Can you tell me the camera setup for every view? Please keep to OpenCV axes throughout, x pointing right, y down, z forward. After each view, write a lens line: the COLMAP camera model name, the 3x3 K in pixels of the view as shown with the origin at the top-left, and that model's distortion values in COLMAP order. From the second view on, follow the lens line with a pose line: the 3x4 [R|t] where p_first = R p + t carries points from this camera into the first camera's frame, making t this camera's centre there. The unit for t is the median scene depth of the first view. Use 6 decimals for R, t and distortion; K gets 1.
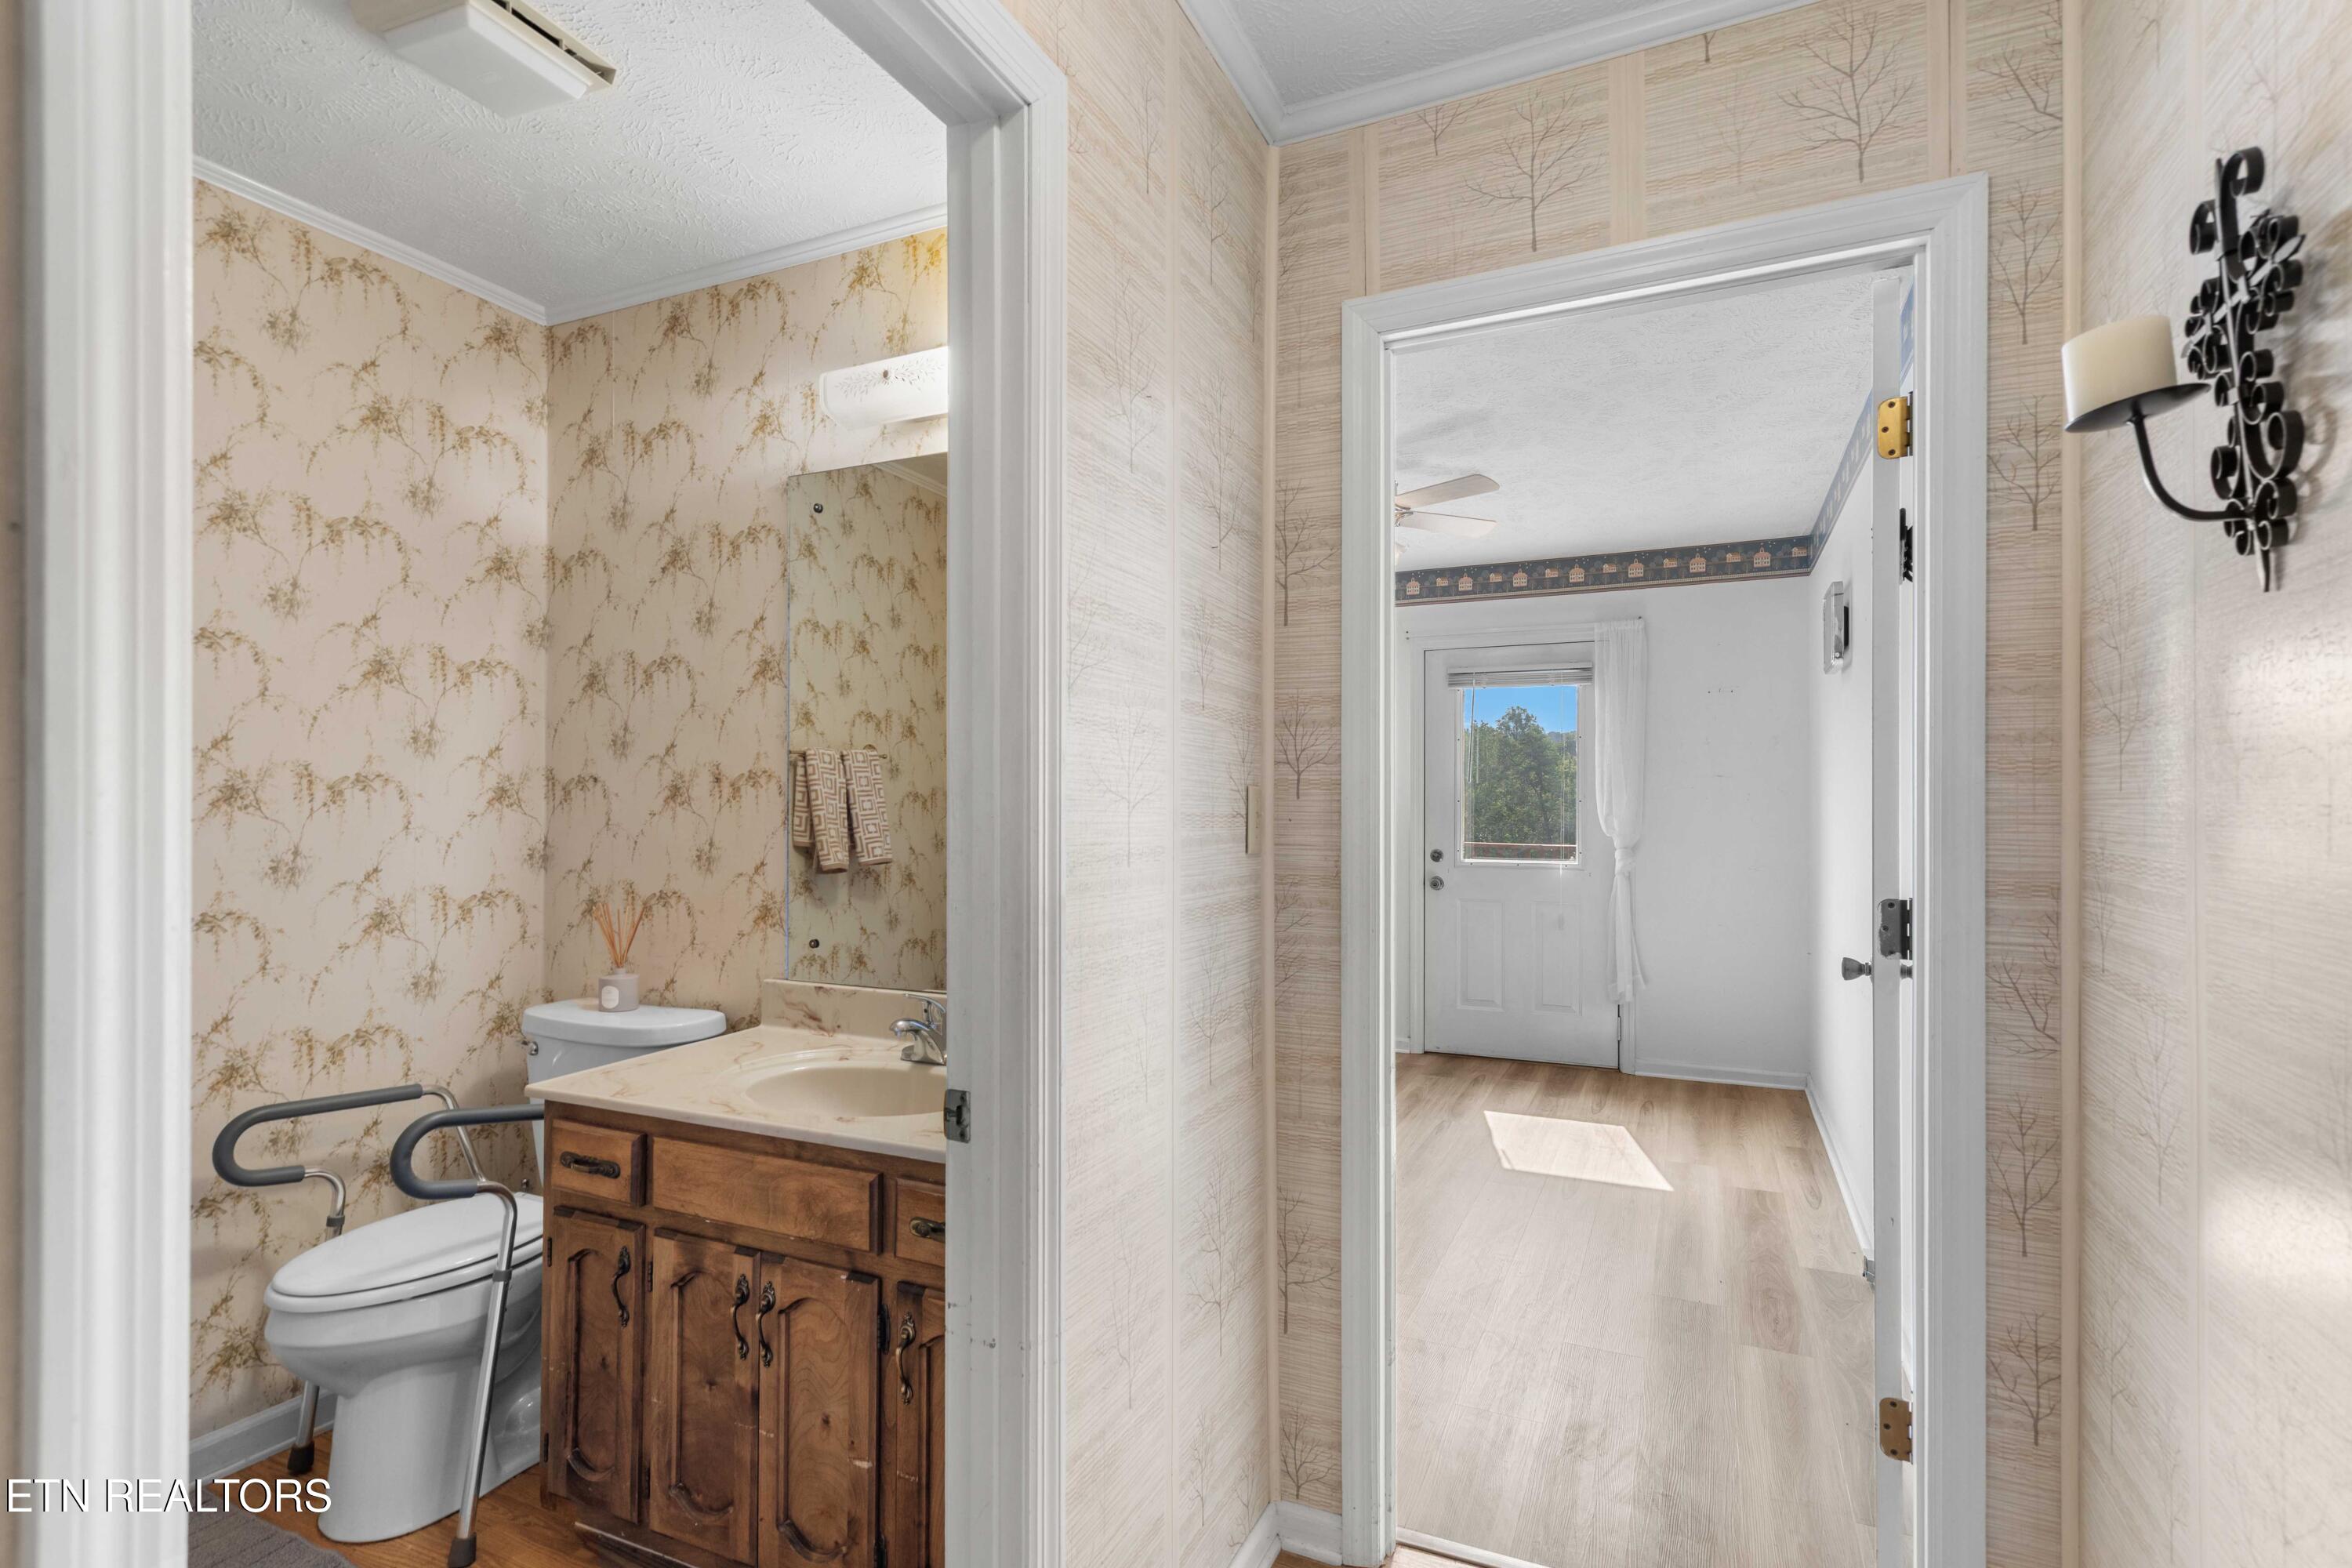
lens RADIAL K [[1143.8, 0, 1174.3], [0, 1143.8, 796.5], [0, 0, 1]] dist [0.003089, 0.000182]
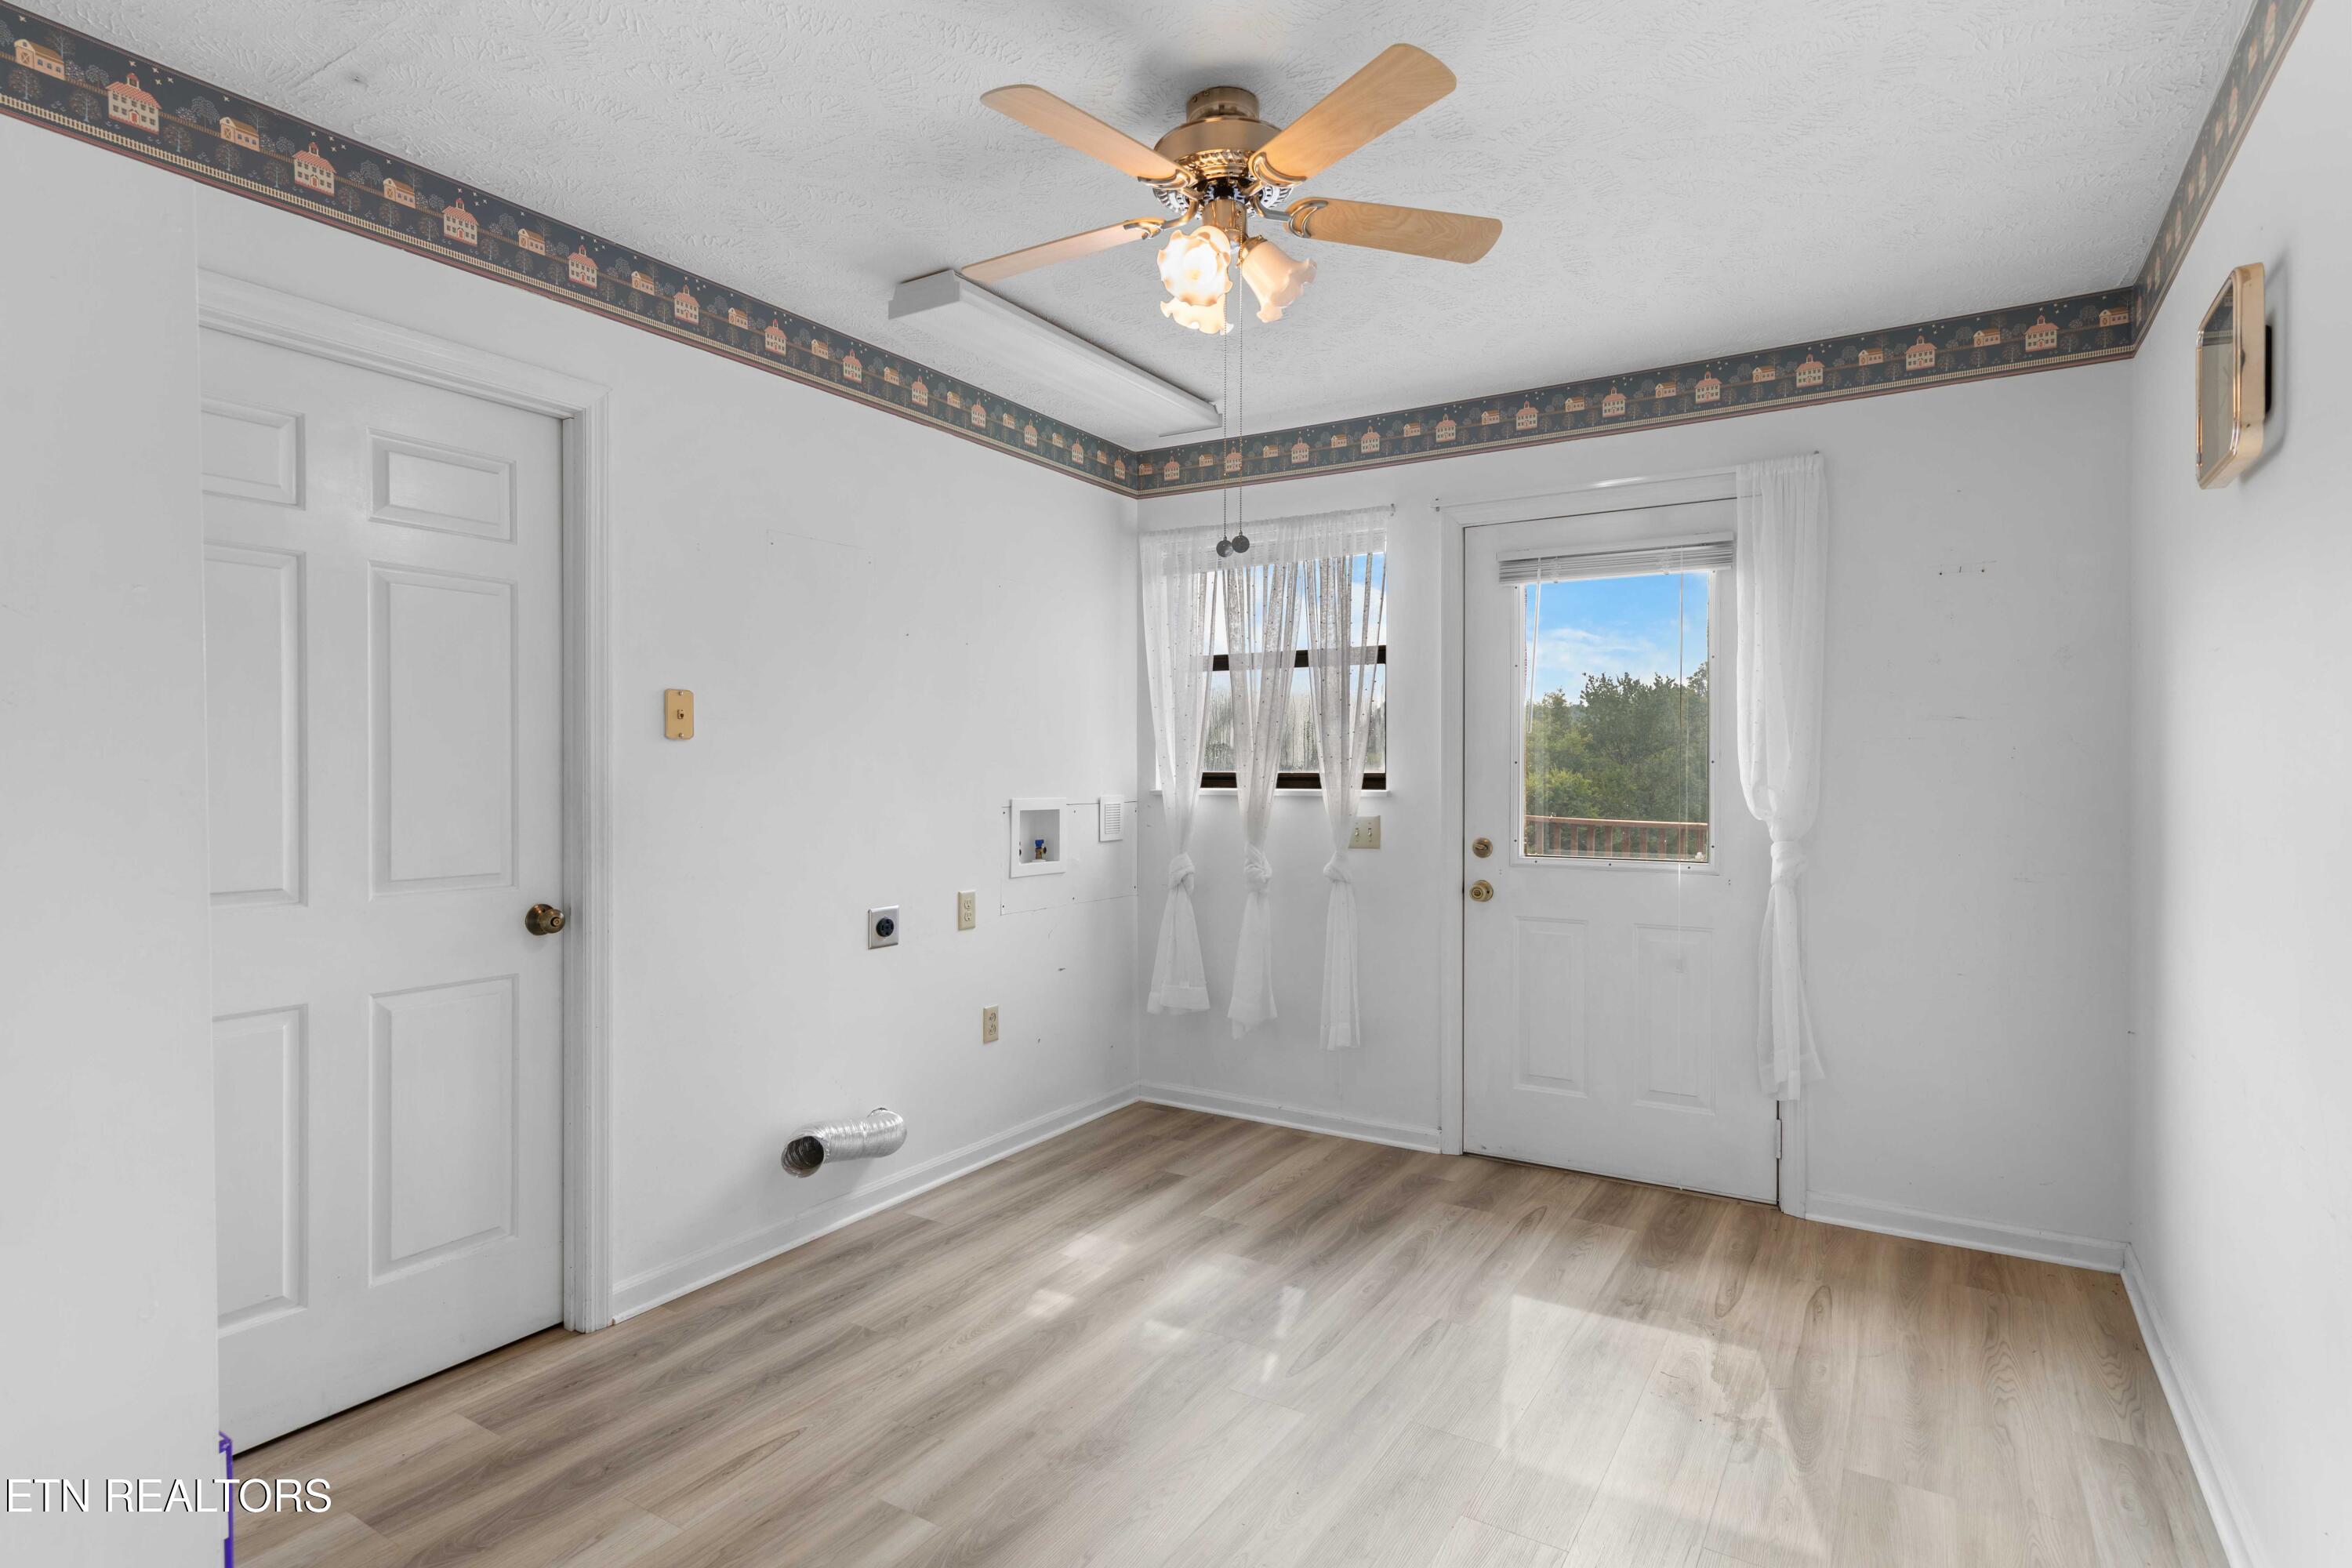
lens RADIAL K [[1197.4, 0, 1175.4], [0, 1197.4, 777.1], [0, 0, 1]] dist [0.001125, -0.001277]
pose [[0.991422, -0.002157, -0.130680, 0.160007], [0.003657, 0.999930, 0.011240, 0.004179], [0.130647, -0.011621, 0.991361, 0.342509]]
